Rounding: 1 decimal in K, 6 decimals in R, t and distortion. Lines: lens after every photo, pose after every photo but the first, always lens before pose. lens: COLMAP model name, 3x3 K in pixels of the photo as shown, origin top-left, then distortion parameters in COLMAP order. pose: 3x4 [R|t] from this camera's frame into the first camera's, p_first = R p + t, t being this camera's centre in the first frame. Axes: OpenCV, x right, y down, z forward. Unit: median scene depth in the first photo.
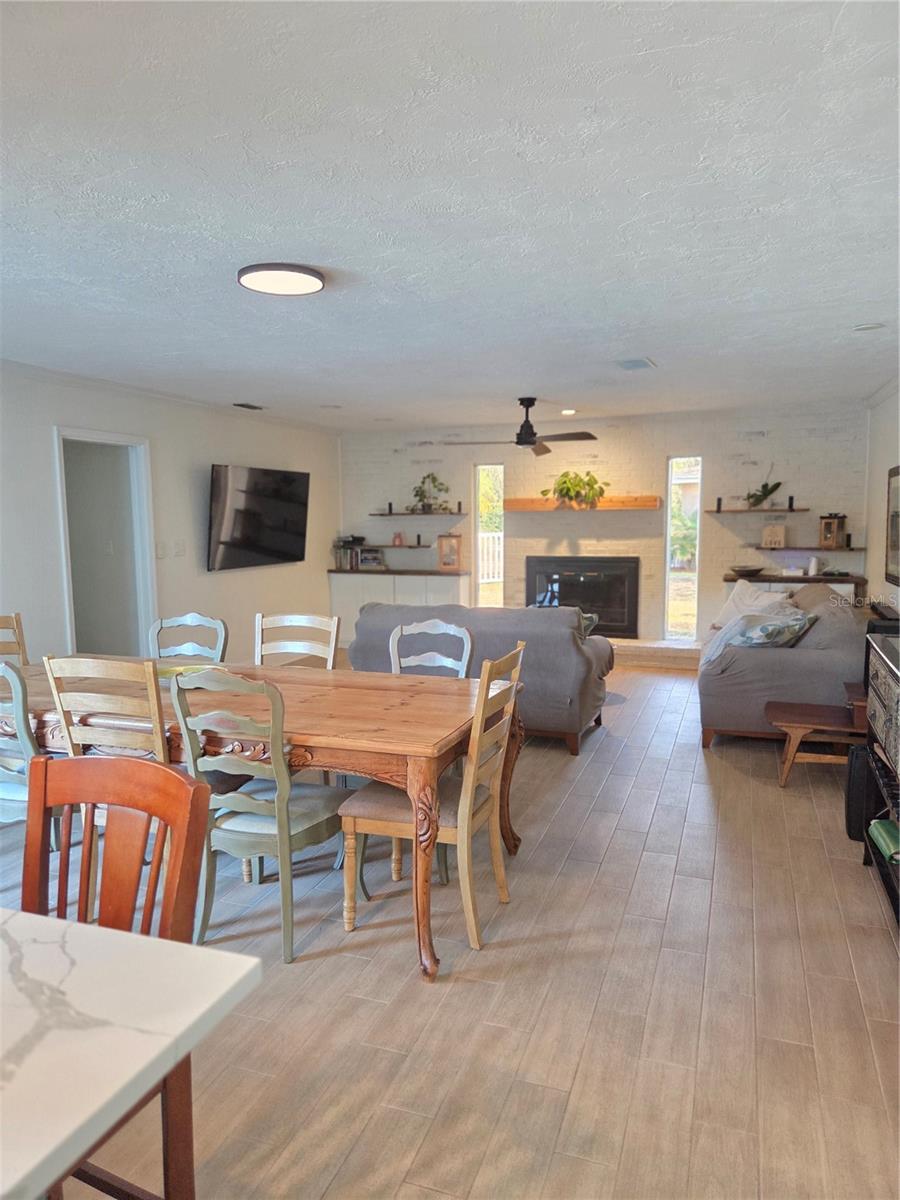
lens RADIAL K [[793.7, 0, 450.0], [0, 793.7, 600.0], [0, 0, 1]] dist [0.001196, -0.001182]
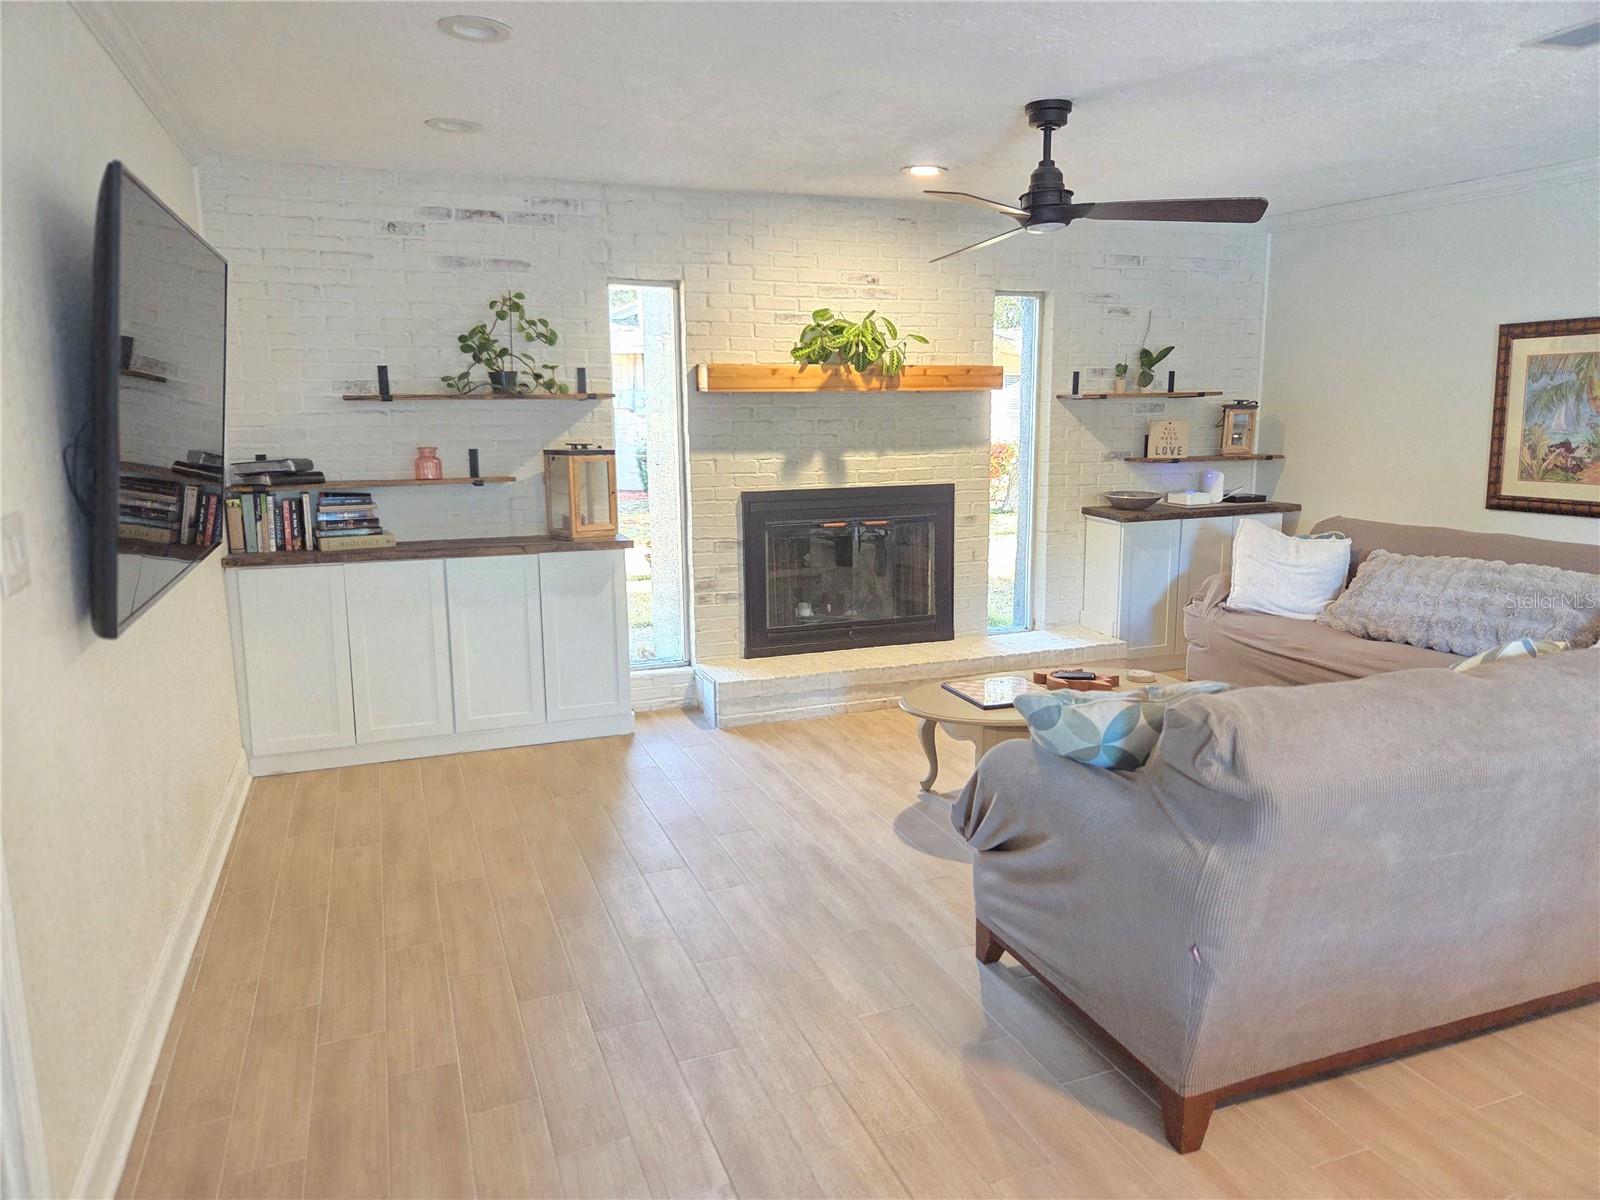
lens RADIAL K [[1058.3, 0, 800.0], [0, 1058.3, 600.0], [0, 0, 1]] dist [0.001196, -0.001182]
pose [[0.740669, -0.118733, 0.661296, -0.297079], [0.068439, 0.992474, 0.101542, -0.054178], [-0.668376, -0.029950, 0.743221, 0.532362]]
